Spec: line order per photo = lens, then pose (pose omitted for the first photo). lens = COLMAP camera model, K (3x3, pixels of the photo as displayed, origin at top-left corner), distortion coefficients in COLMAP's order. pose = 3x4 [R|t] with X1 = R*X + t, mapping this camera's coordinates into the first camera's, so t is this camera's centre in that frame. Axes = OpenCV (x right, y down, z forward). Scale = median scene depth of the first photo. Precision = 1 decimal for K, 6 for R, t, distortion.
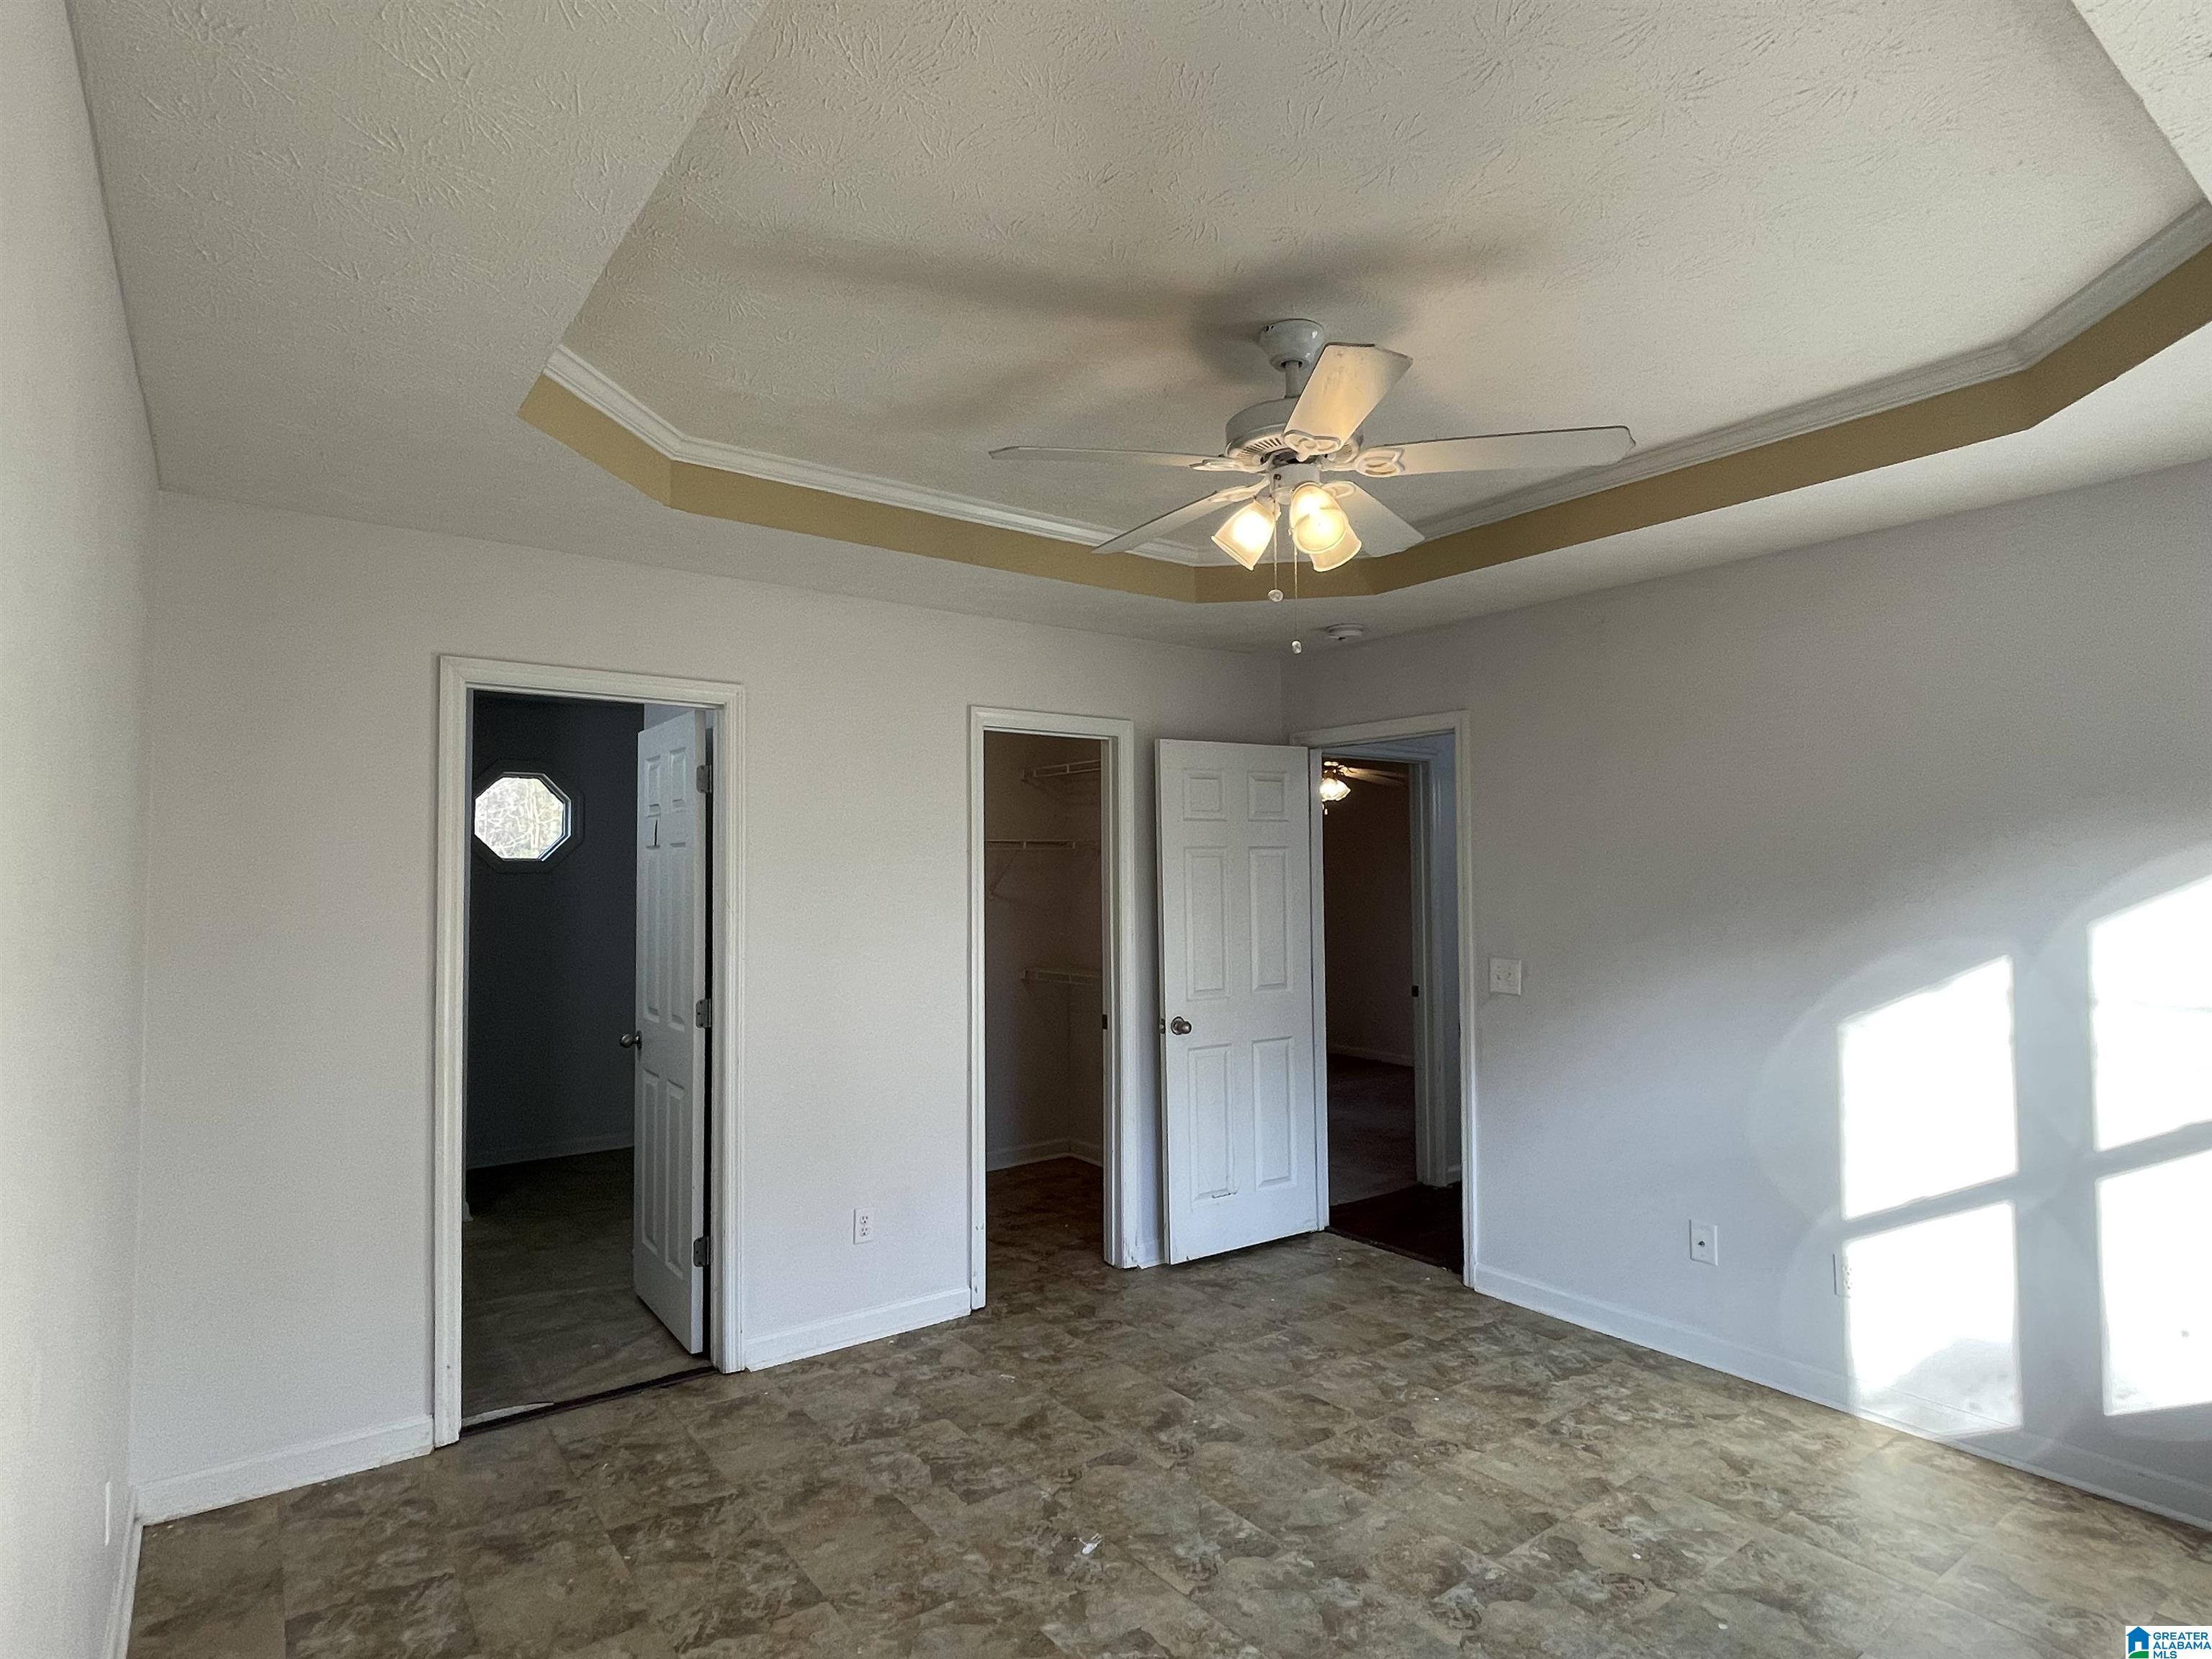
lens RADIAL K [[1166.9, 0, 1106.0], [0, 1166.9, 829.5], [0, 0, 1]] dist [-0.037101, 0.011310]
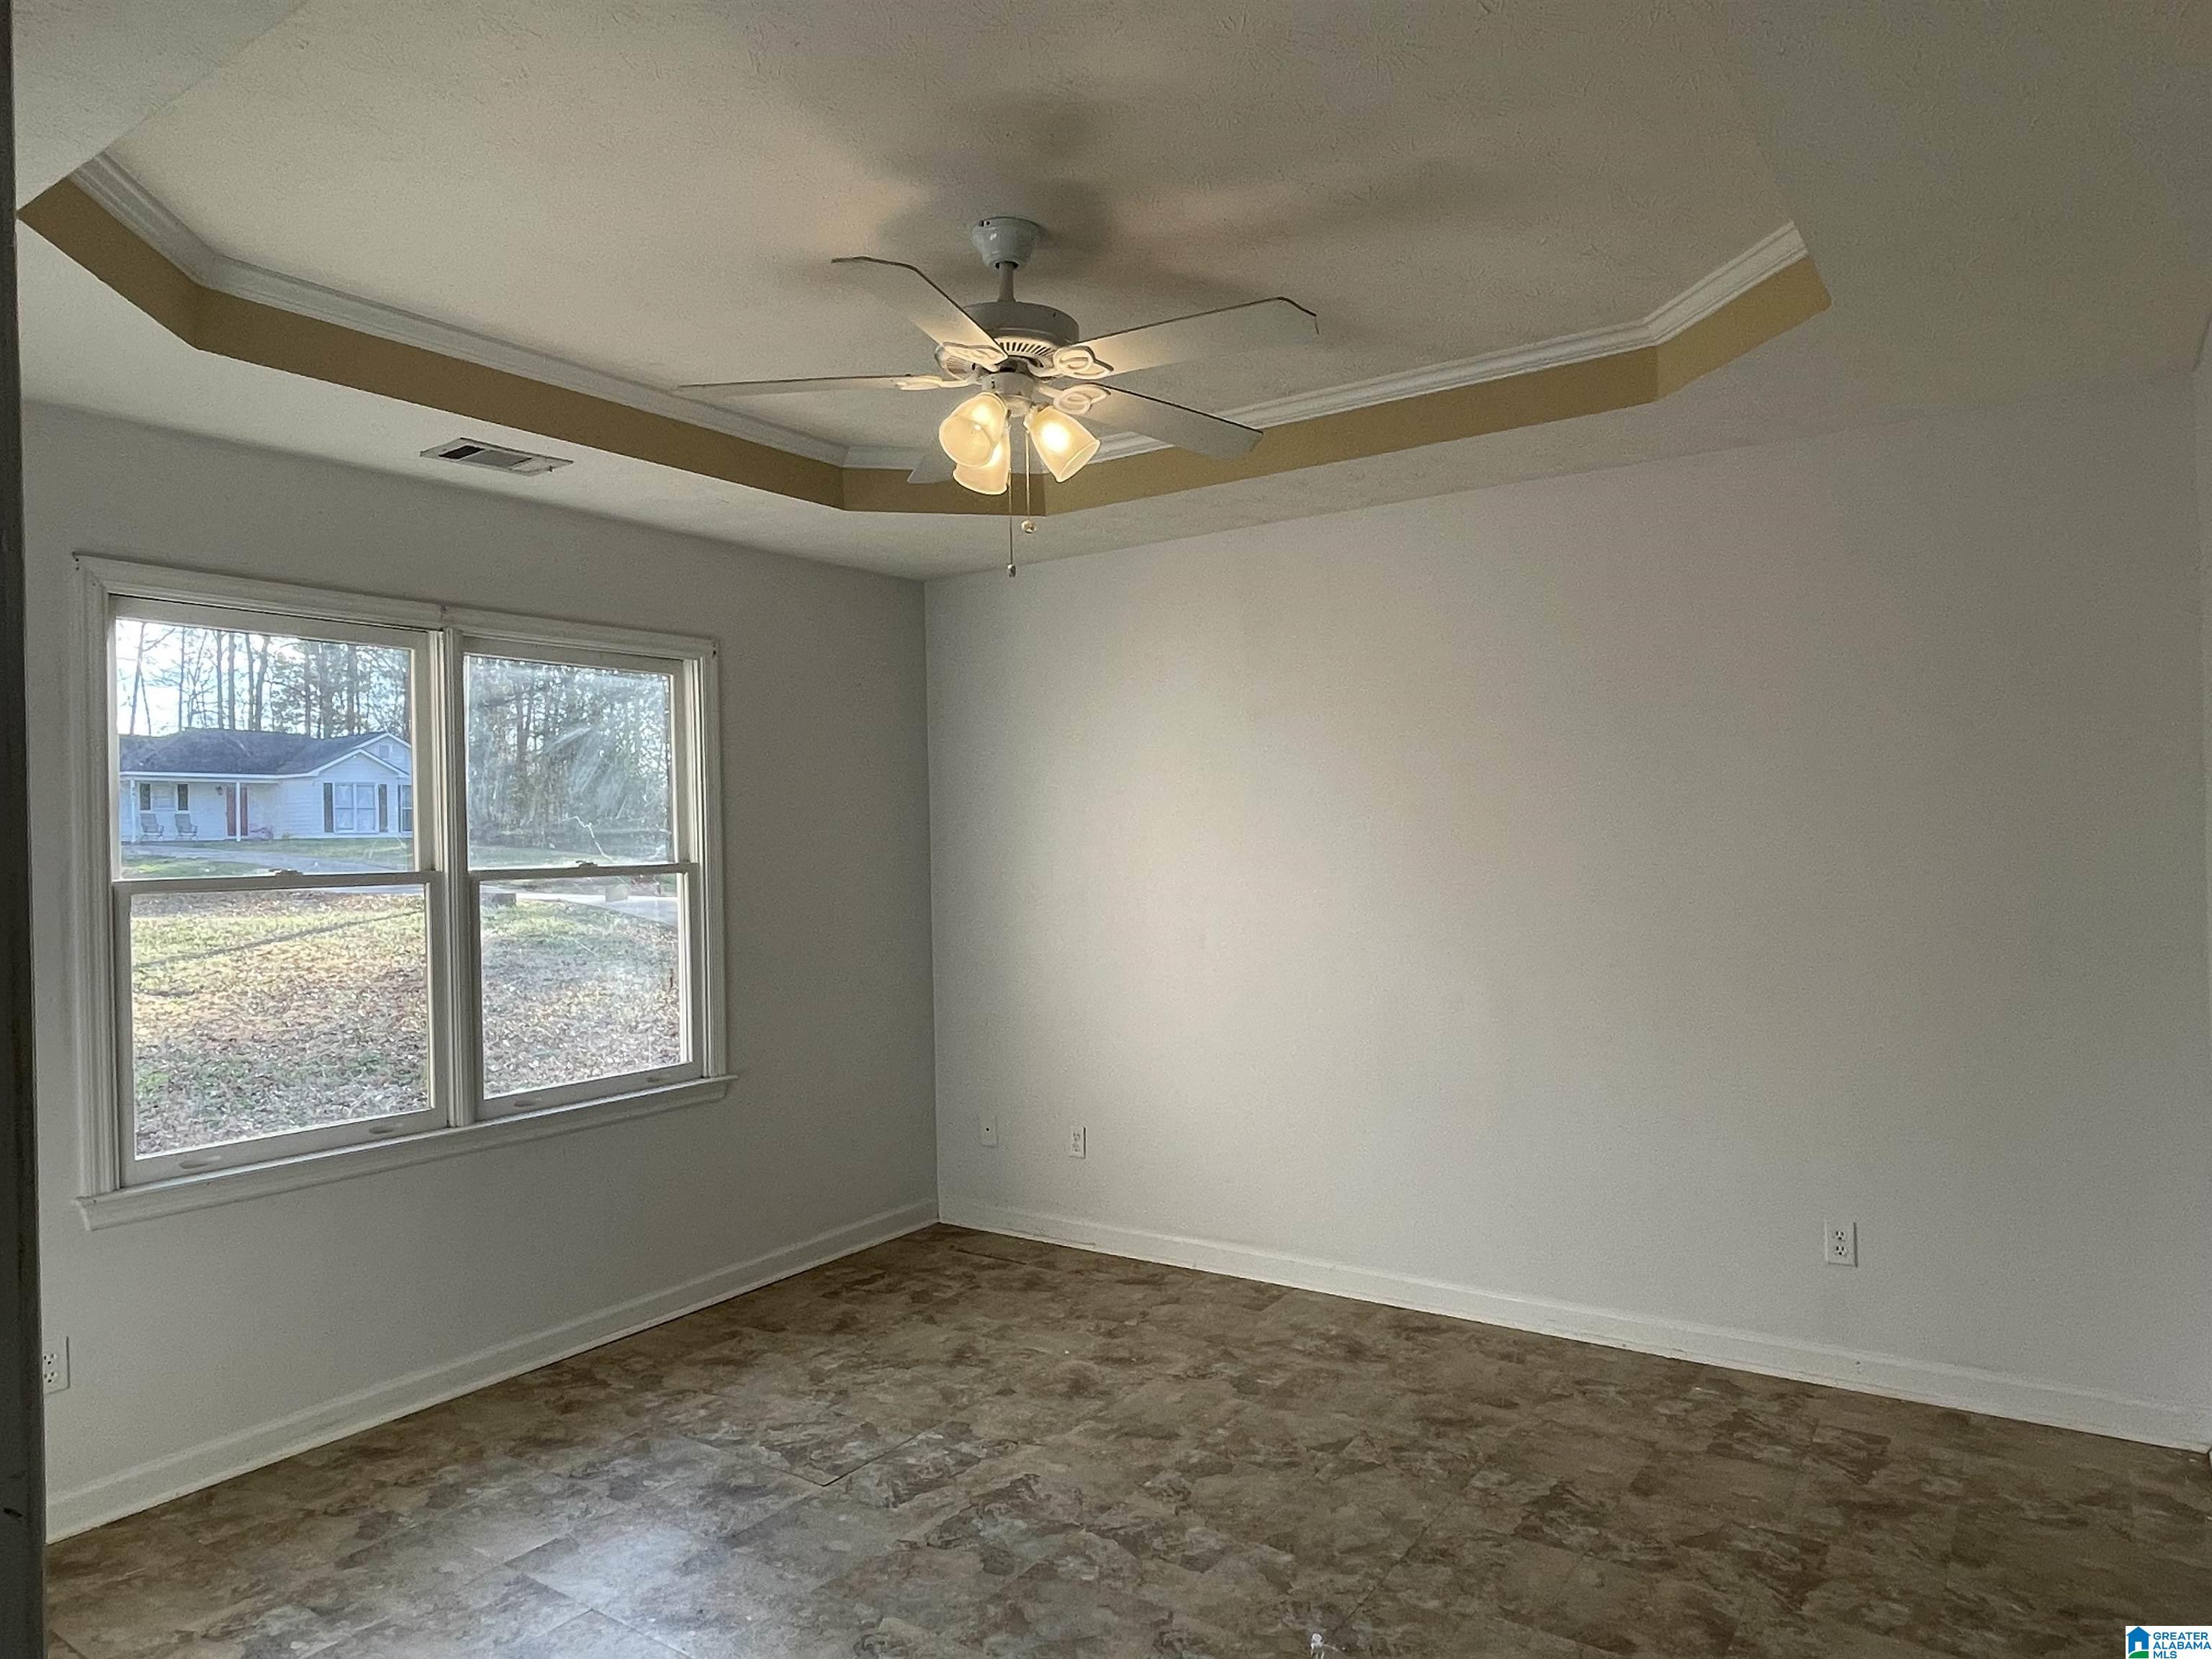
lens RADIAL K [[1351.6, 0, 1106.0], [0, 1351.6, 829.5], [0, 0, 1]] dist [0.018219, -0.055932]
pose [[-0.944692, 0.031075, -0.326482, 0.437157], [0.042747, 0.998676, -0.028633, 0.079240], [0.325160, -0.041006, -0.944769, 1.961735]]
